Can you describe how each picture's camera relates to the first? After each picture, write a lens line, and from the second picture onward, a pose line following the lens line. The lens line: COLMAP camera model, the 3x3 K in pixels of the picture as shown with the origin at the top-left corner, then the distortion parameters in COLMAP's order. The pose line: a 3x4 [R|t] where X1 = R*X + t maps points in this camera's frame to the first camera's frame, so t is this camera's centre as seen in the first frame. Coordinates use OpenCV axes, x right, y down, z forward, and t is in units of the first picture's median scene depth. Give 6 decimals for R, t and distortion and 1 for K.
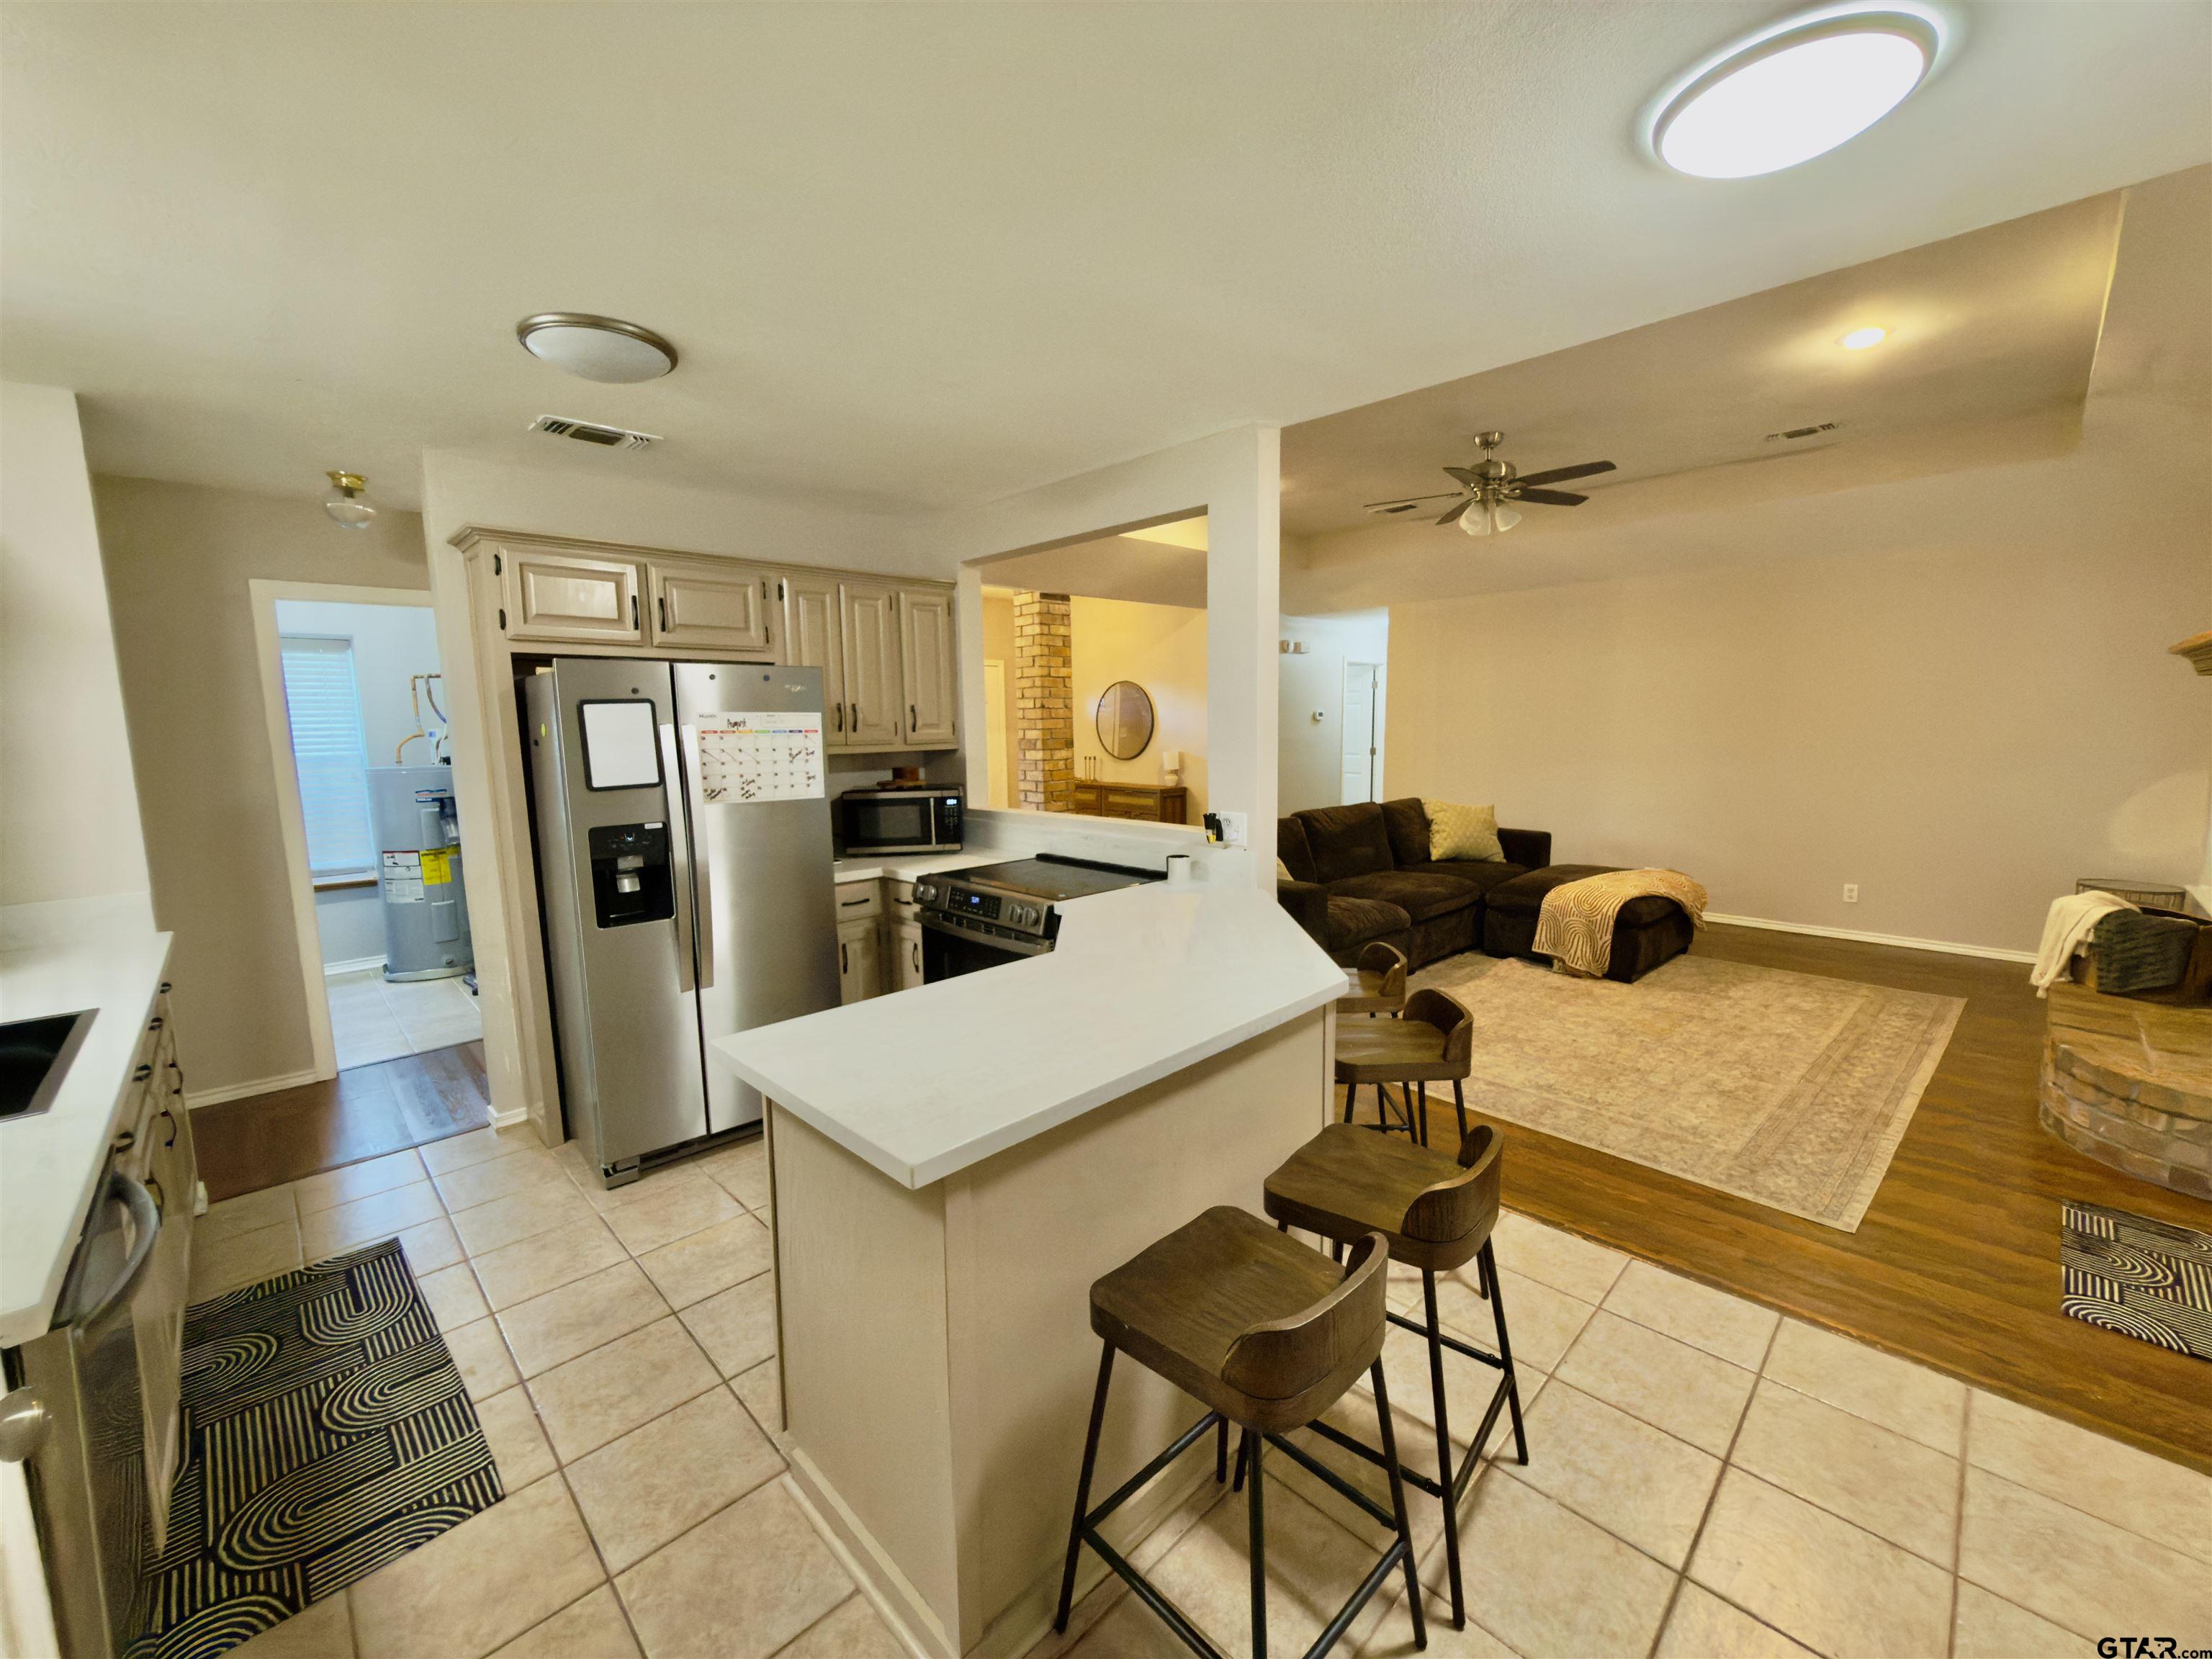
lens RADIAL K [[884.9, 0, 1108.5], [0, 884.9, 825.0], [0, 0, 1]] dist [-0.001899, -0.000336]
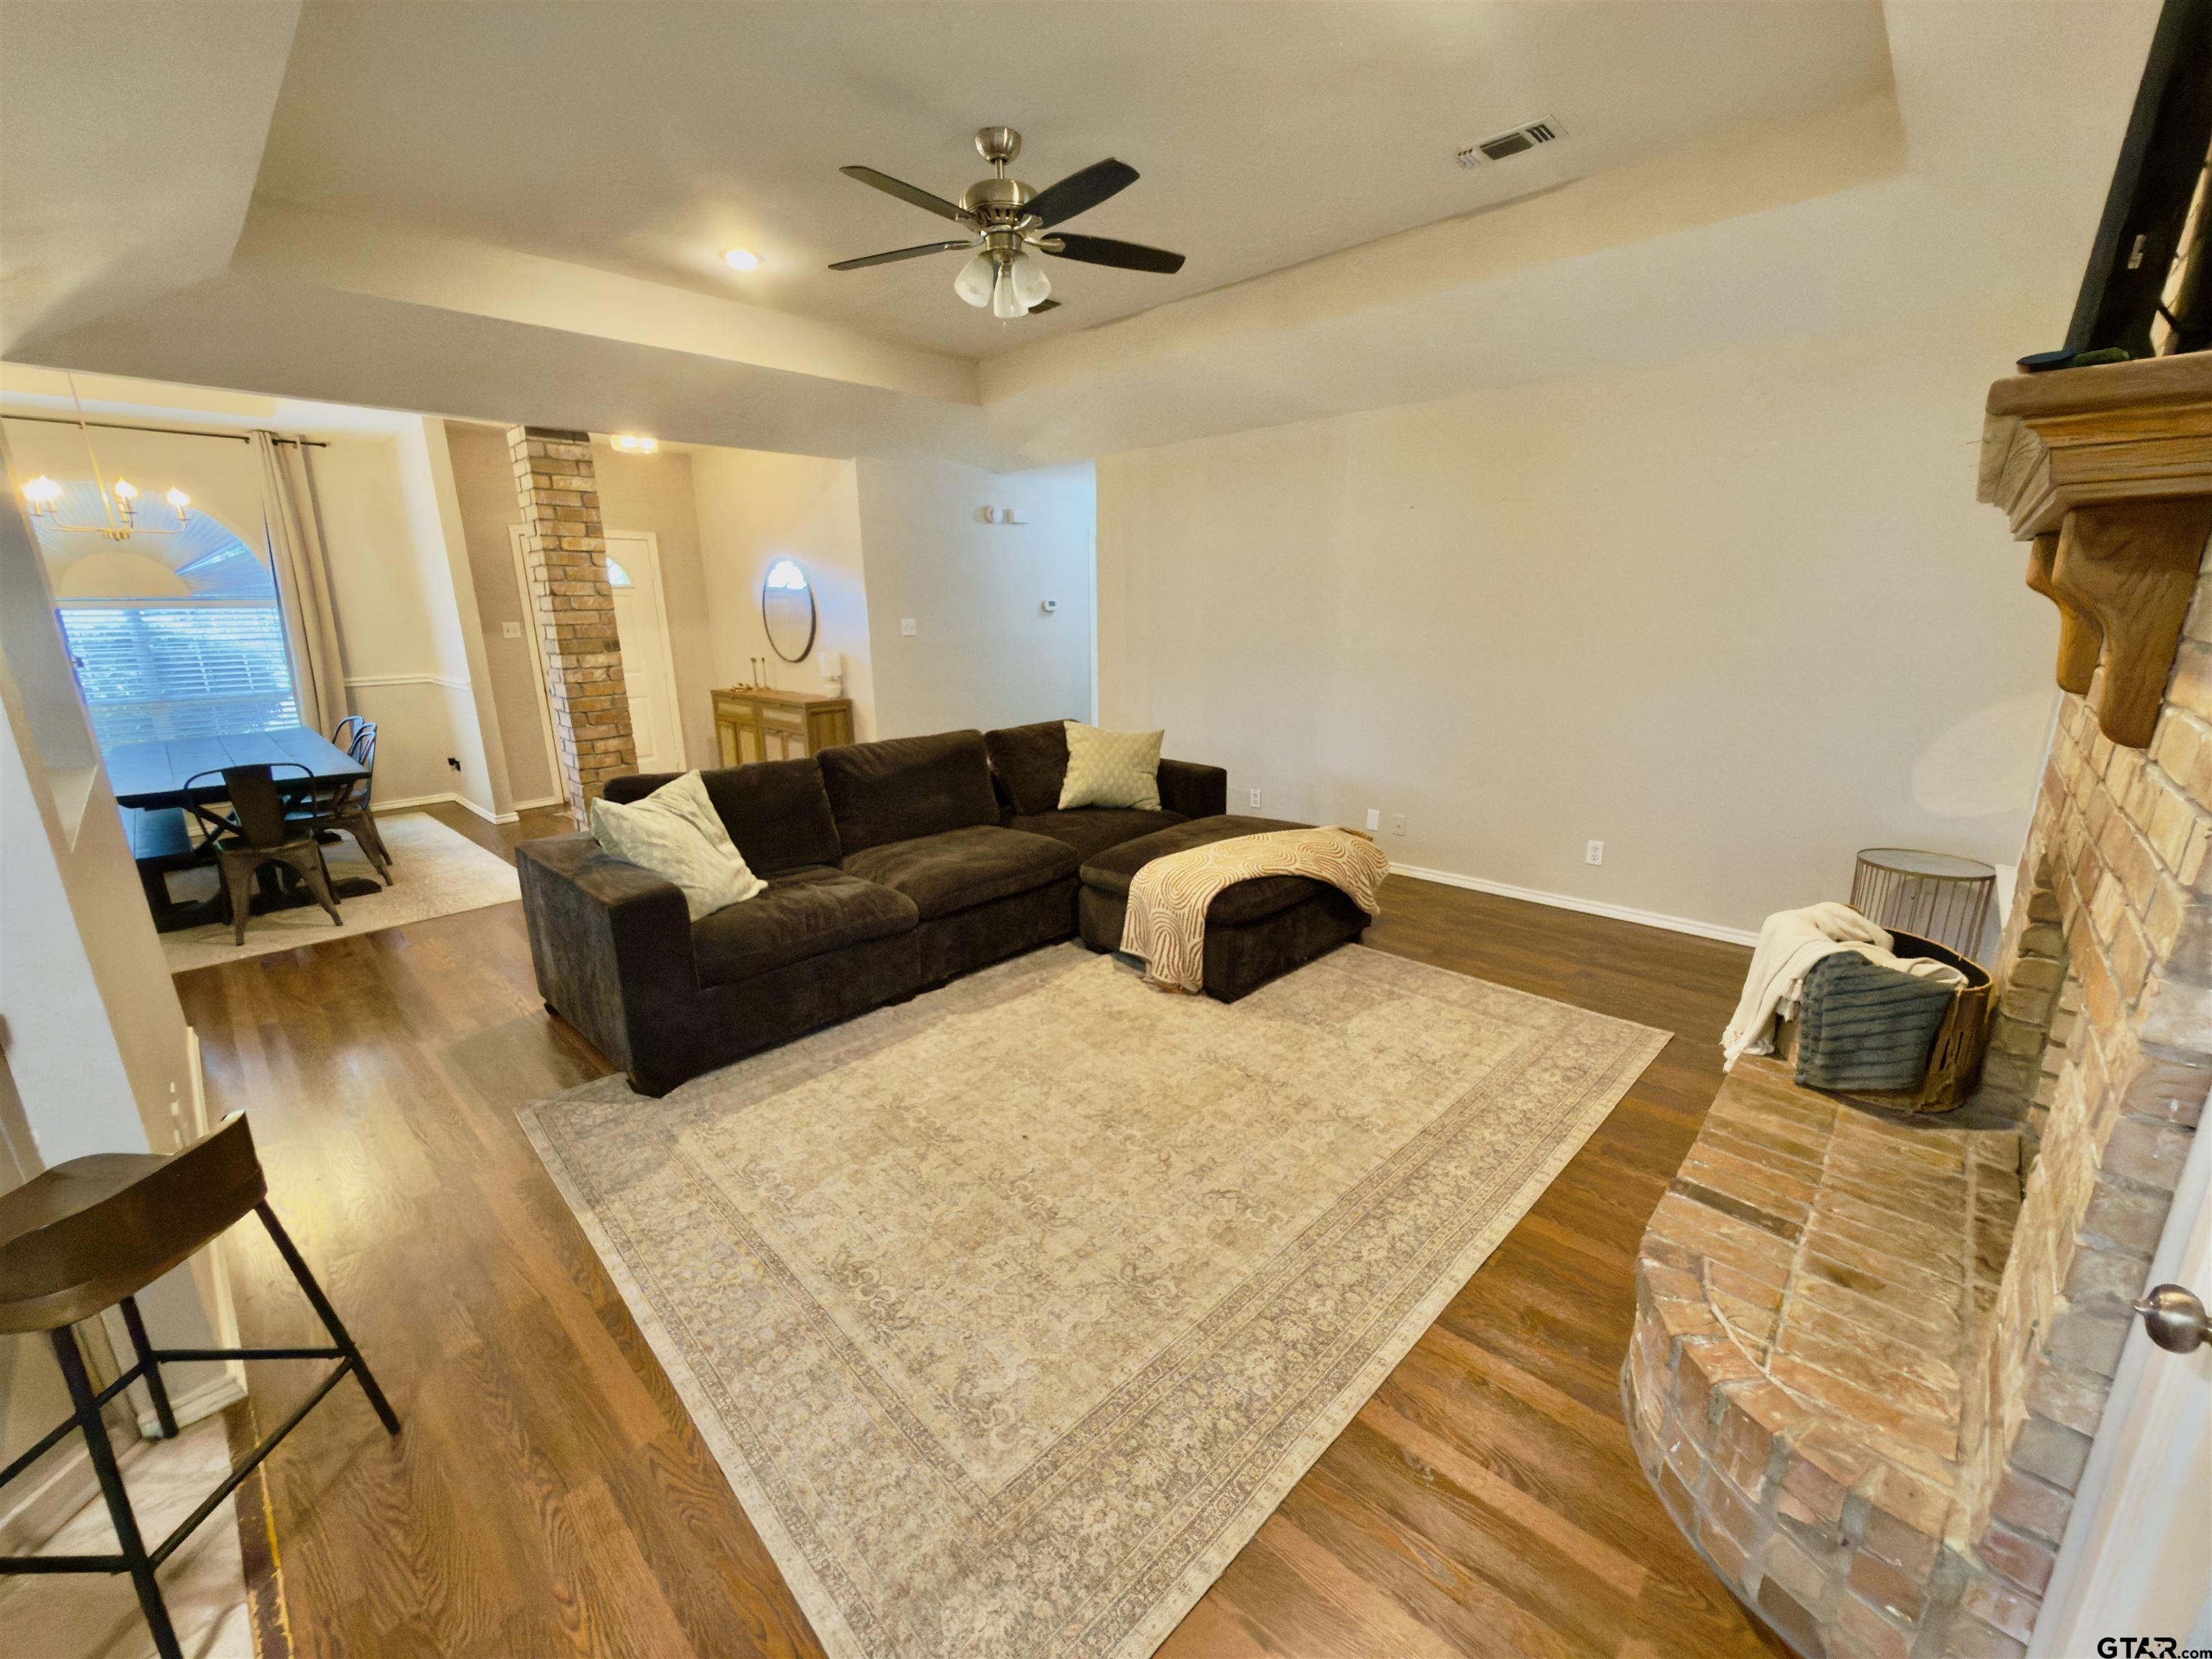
lens RADIAL K [[884.9, 0, 1110.4], [0, 884.9, 827.3], [0, 0, 1]] dist [-0.001899, -0.000336]
pose [[0.998874, -0.009161, 0.046558, 0.425865], [0.003239, 0.992061, 0.125715, -0.042461], [-0.047340, -0.125422, 0.990973, 0.302418]]
